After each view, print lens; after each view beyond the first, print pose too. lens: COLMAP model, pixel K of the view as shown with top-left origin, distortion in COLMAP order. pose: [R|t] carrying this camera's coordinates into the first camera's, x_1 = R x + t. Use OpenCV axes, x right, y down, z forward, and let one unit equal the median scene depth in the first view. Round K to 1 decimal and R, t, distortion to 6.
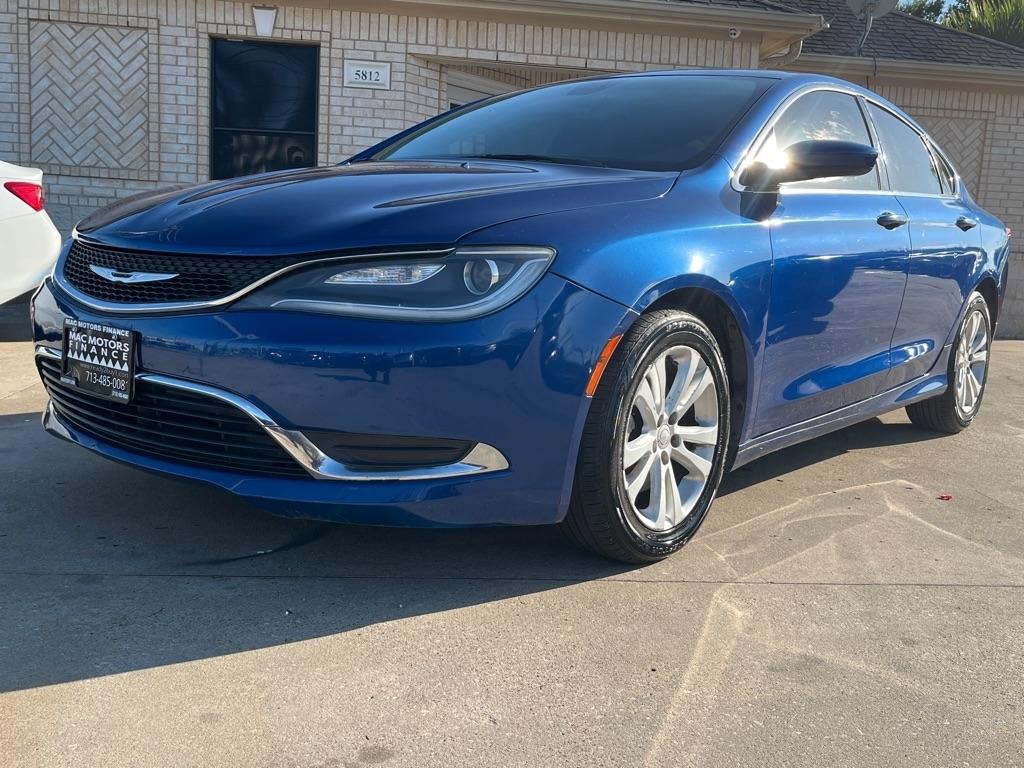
lens RADIAL K [[995.5, 0, 509.0], [0, 995.5, 385.6], [0, 0, 1]] dist [0.024597, -0.010770]
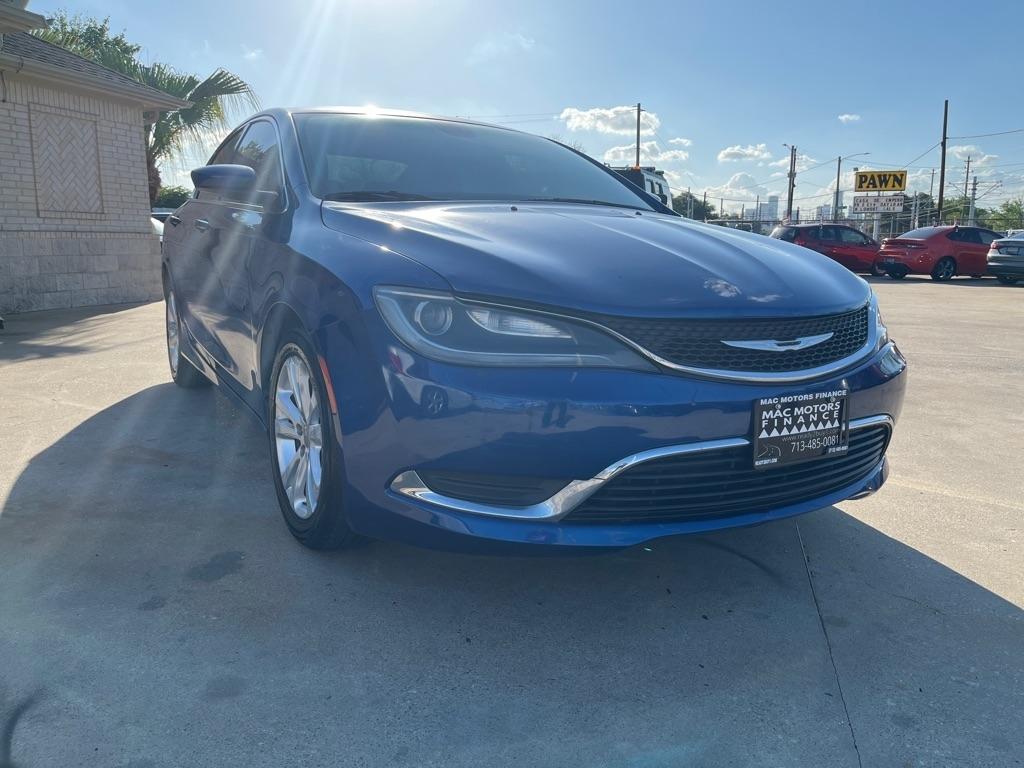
lens RADIAL K [[771.3, 0, 522.5], [0, 771.3, 384.9], [0, 0, 1]] dist [0.081935, -0.120472]
pose [[0.347500, -0.219154, 0.911710, -1.043608], [0.143352, 0.973291, 0.179318, -0.214980], [-0.926658, 0.068382, 0.369634, 0.818052]]
